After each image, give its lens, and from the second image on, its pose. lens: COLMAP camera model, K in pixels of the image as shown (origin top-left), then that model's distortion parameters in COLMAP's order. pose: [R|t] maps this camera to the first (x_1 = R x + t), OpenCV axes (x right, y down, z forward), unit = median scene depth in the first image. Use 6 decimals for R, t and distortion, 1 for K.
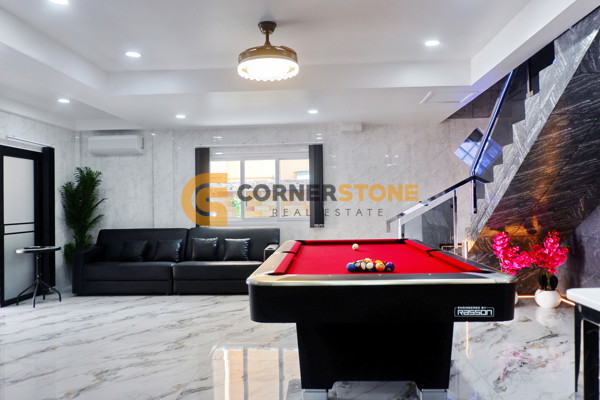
lens RADIAL K [[424.1, 0, 302.9], [0, 424.1, 199.3], [0, 0, 1]] dist [-0.040283, 0.025074]
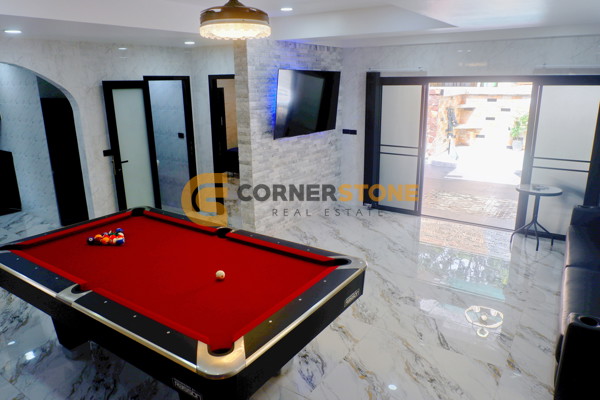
lens RADIAL K [[424.1, 0, 302.9], [0, 424.1, 199.3], [0, 0, 1]] dist [-0.040283, 0.025074]
pose [[-0.518332, 0.252900, -0.816929, 0.599275], [0.031519, 0.960273, 0.277277, -0.198227], [0.854599, 0.117973, -0.505711, 1.477606]]
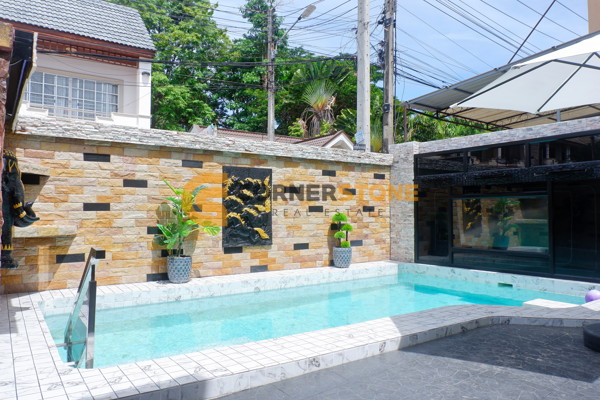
lens RADIAL K [[424.1, 0, 302.9], [0, 424.1, 199.3], [0, 0, 1]] dist [-0.040283, 0.025074]
pose [[0.631808, -0.012255, -0.775028, -2.082033], [0.000603, 0.999882, -0.015319, 0.207639], [0.775124, 0.009212, 0.631741, 0.567480]]
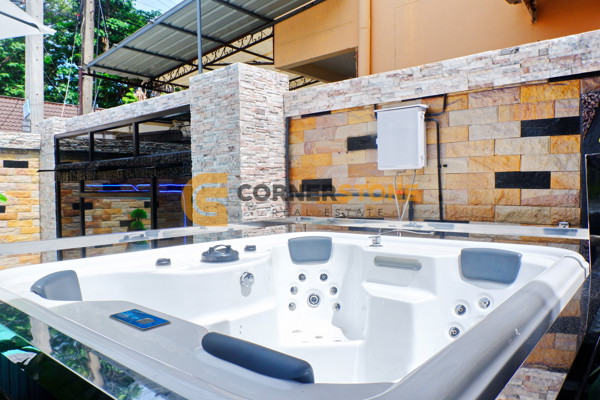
lens RADIAL K [[424.1, 0, 302.9], [0, 424.1, 199.3], [0, 0, 1]] dist [-0.040283, 0.025074]
pose [[0.794533, 0.018210, -0.606948, -1.724980], [0.007820, 0.999161, 0.040213, 0.134900], [0.607170, -0.036697, 0.793724, 1.631004]]
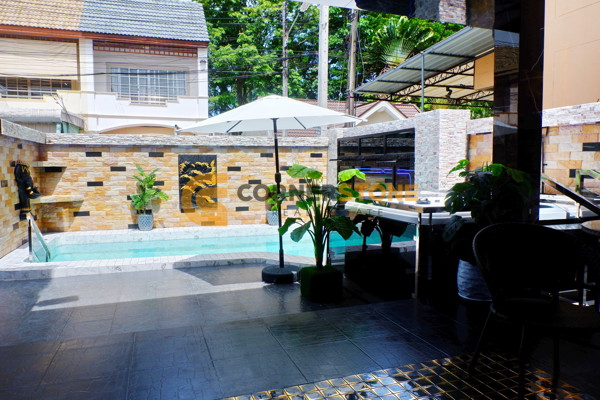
lens RADIAL K [[425.9, 0, 302.1], [0, 425.9, 197.4], [0, 0, 1]] dist [-0.023302, 0.007377]
pose [[0.379426, 0.079086, -0.921836, -0.980725], [0.006936, 0.996069, 0.088309, 0.086616], [0.925196, -0.039900, 0.377386, 1.086973]]
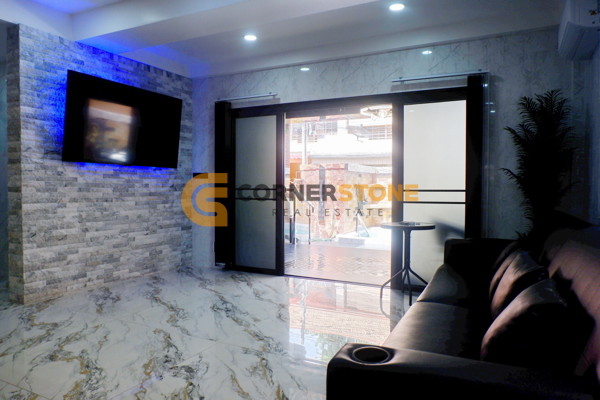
lens RADIAL K [[424.1, 0, 302.9], [0, 424.1, 199.3], [0, 0, 1]] dist [-0.040283, 0.025074]
pose [[-0.406121, 0.043724, -0.912773, 0.167746], [0.016283, 0.999042, 0.040611, 0.058923], [0.913674, 0.001631, -0.406444, 1.632813]]
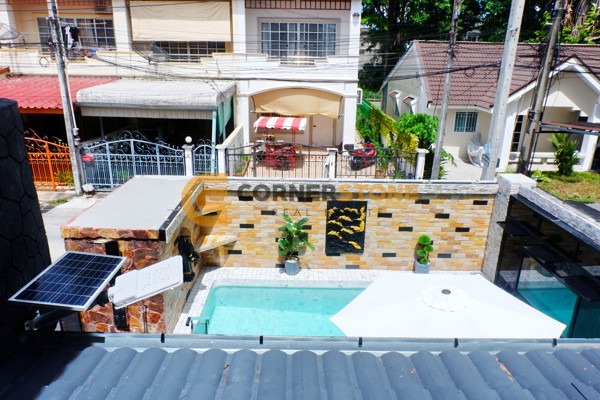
lens RADIAL K [[425.8, 0, 302.5], [0, 425.8, 194.7], [0, 0, 1]] dist [-0.067650, 0.076537]
pose [[0.064193, 0.325487, -0.943365, -1.354430], [-0.008502, 0.945459, 0.325631, -0.739086], [0.997901, -0.012883, 0.063459, 1.078521]]
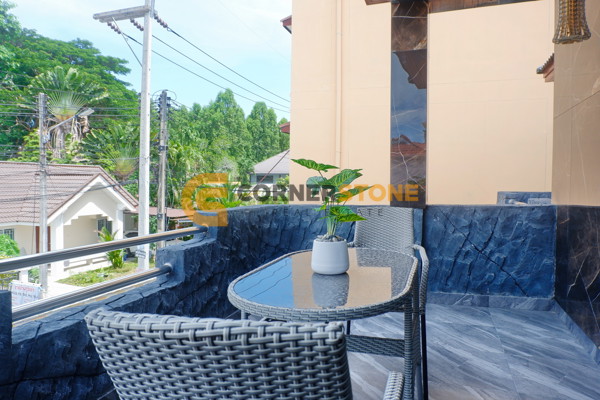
lens RADIAL K [[425.8, 0, 302.5], [0, 425.8, 194.7], [0, 0, 1]] dist [-0.067650, 0.076537]
pose [[0.961339, 0.034630, -0.273182, -1.726962], [-0.024355, 0.998866, 0.040917, -0.724362], [0.274289, -0.032682, 0.961092, -0.358974]]
